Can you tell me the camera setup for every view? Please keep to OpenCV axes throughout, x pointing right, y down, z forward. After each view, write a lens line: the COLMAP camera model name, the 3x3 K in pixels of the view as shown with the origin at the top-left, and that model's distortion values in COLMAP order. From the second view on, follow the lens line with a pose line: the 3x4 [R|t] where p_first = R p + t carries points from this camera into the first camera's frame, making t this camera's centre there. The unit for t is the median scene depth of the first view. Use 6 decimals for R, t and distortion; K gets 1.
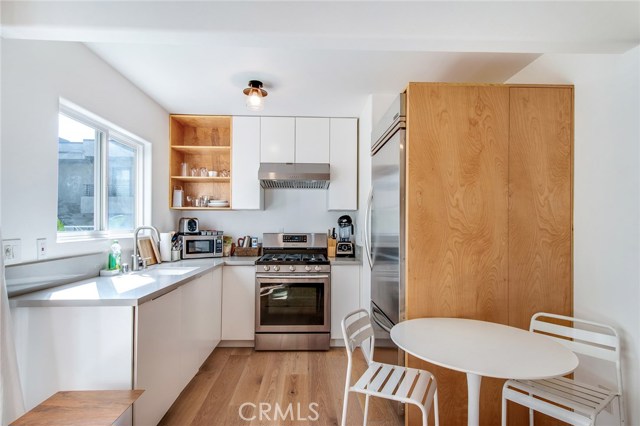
lens RADIAL K [[332.0, 0, 321.2], [0, 332.0, 225.5], [0, 0, 1]] dist [0.015513, -0.000857]
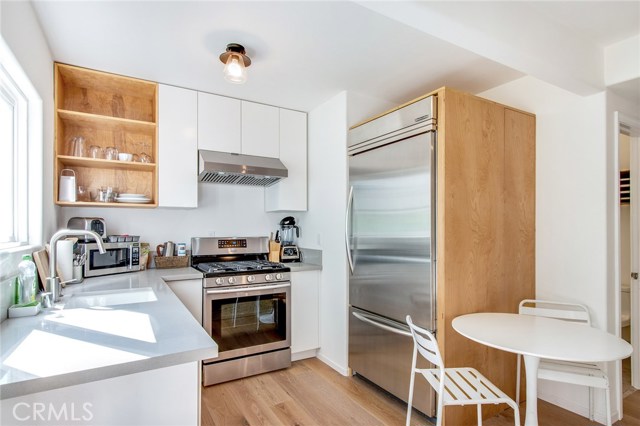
lens RADIAL K [[332.0, 0, 321.2], [0, 332.0, 225.5], [0, 0, 1]] dist [0.015513, -0.000857]
pose [[0.879557, -0.001283, 0.475791, -0.325549], [0.003159, 0.999990, -0.003143, -0.002869], [-0.475782, 0.004267, 0.879553, 0.169570]]
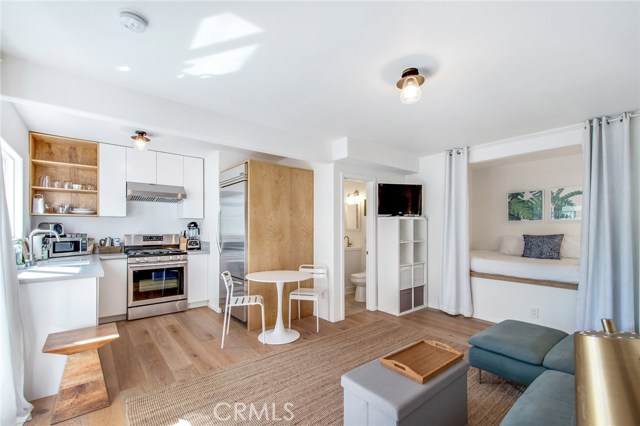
lens RADIAL K [[277.8, 0, 322.3], [0, 277.8, 227.0], [0, 0, 1]] dist [0.002306, 0.000293]
pose [[0.795401, -0.002201, 0.606079, -0.252342], [0.004034, 0.999990, -0.001663, -0.002801], [-0.606070, 0.003768, 0.795403, -0.386019]]
